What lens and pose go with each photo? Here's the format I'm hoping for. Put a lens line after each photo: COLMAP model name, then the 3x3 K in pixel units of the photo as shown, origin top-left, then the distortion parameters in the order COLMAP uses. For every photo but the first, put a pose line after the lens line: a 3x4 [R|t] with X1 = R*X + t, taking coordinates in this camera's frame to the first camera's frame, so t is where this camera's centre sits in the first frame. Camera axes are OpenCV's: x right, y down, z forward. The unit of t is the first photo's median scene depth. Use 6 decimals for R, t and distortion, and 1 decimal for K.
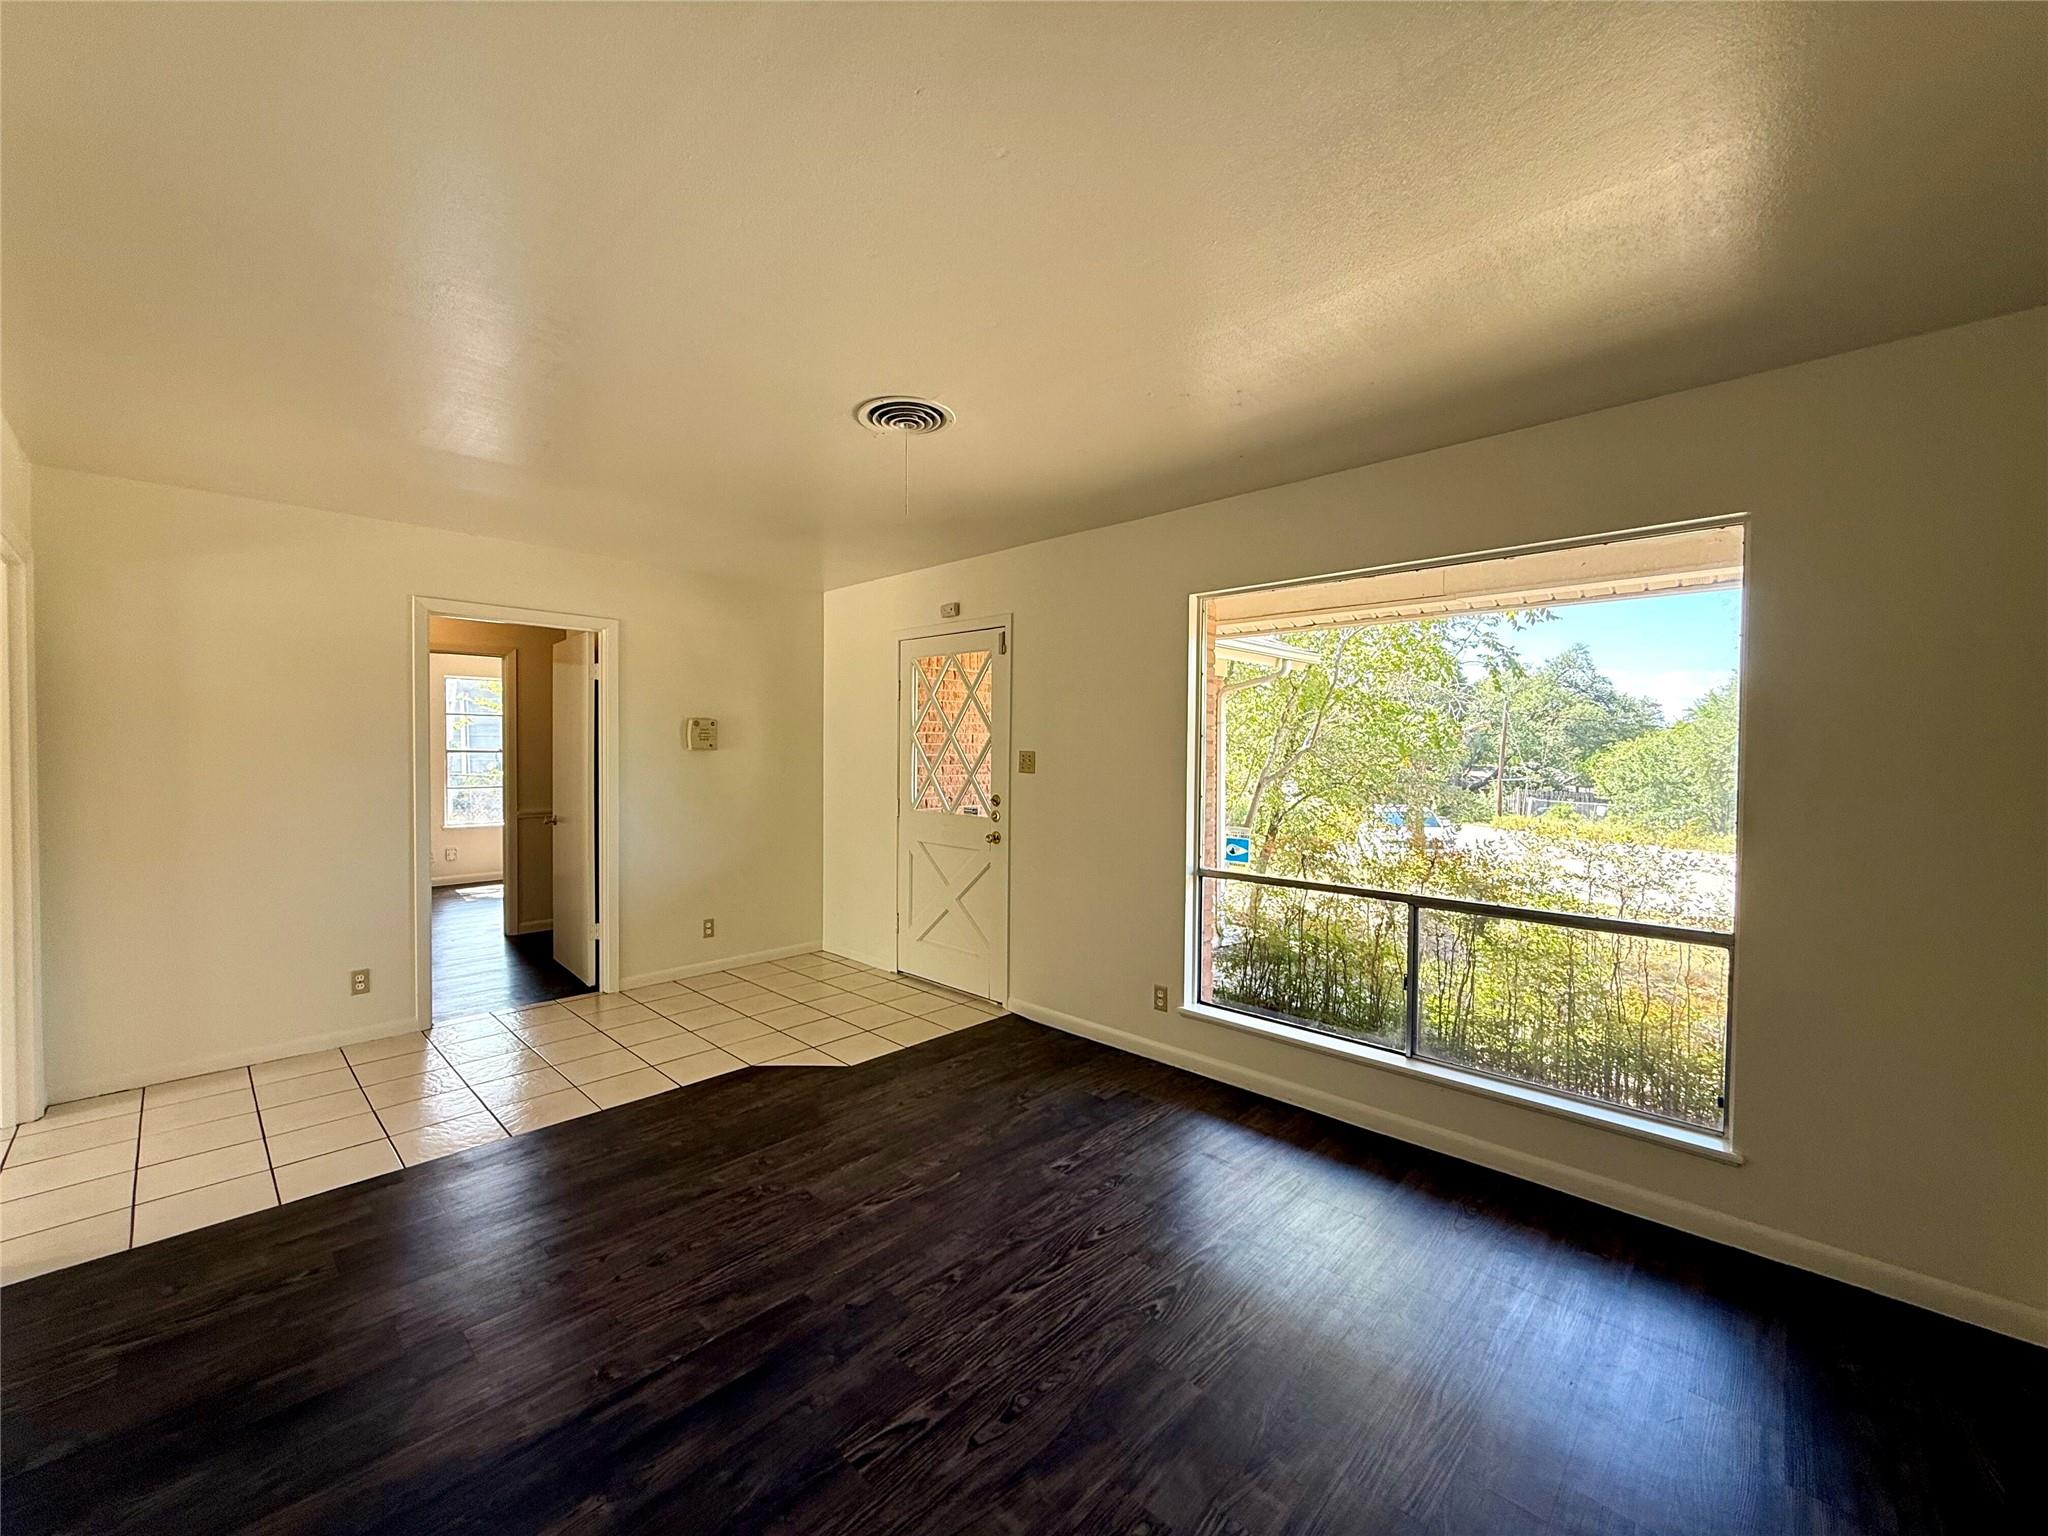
lens RADIAL K [[815.6, 0, 1018.9], [0, 815.6, 765.0], [0, 0, 1]] dist [-0.001109, -0.000159]
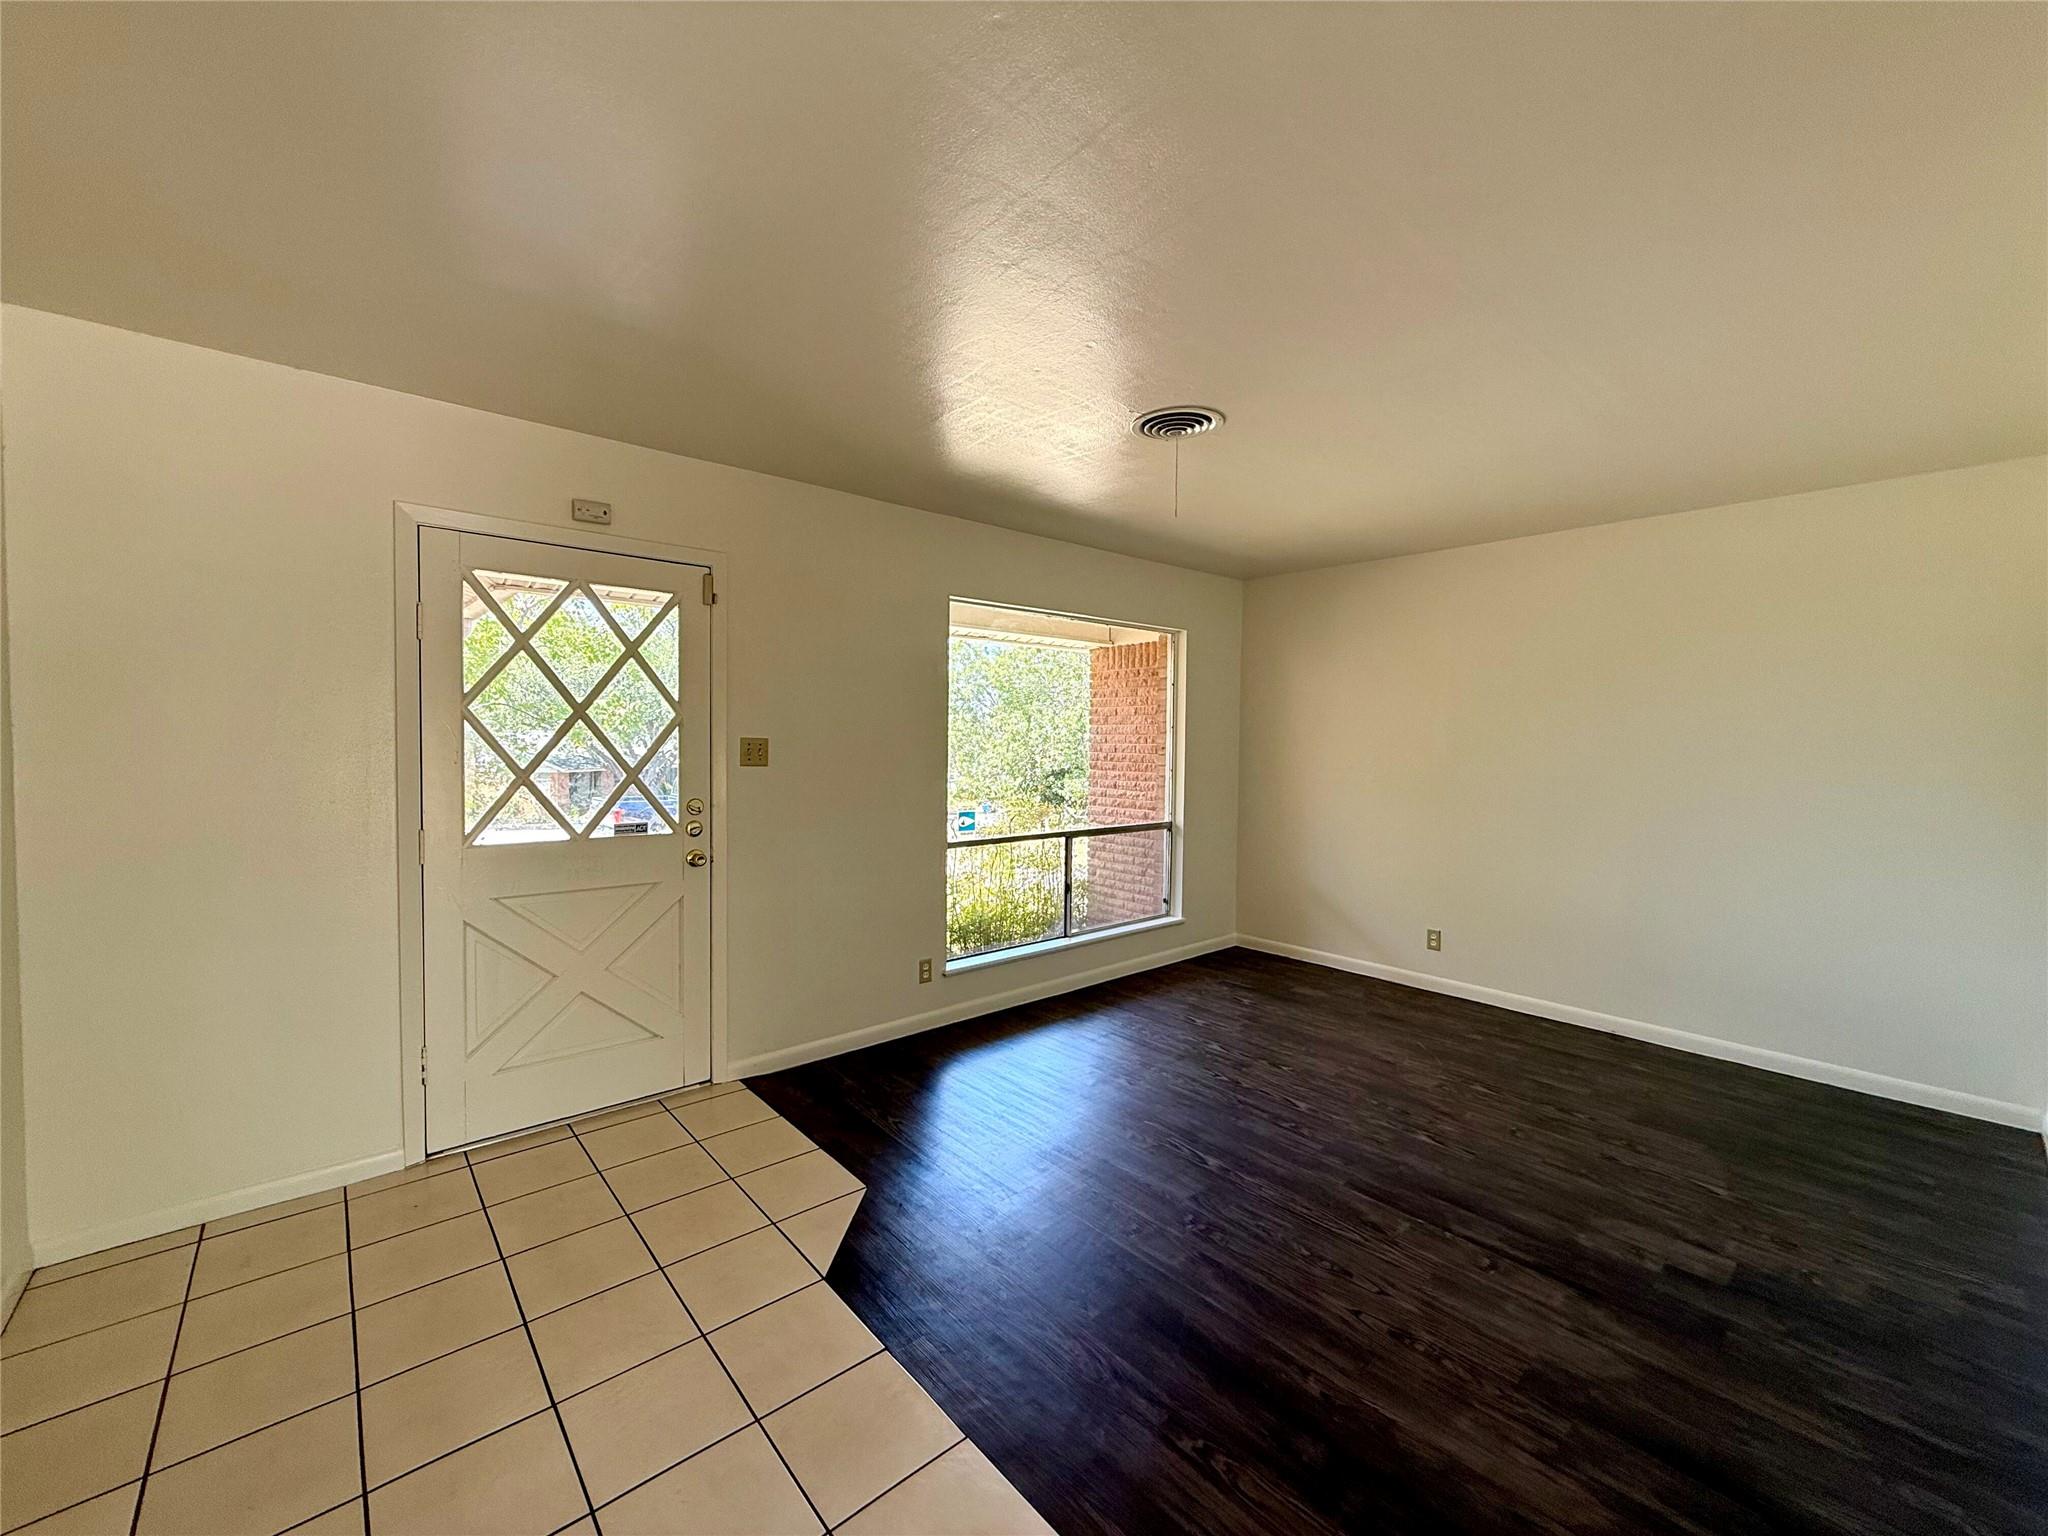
lens RADIAL K [[815.6, 0, 1018.9], [0, 815.6, 765.0], [0, 0, 1]] dist [-0.001109, -0.000159]
pose [[0.089234, -0.040506, 0.995187, -1.082807], [0.010621, 0.999155, 0.039715, -0.028114], [-0.995954, 0.007026, 0.089589, 0.986073]]
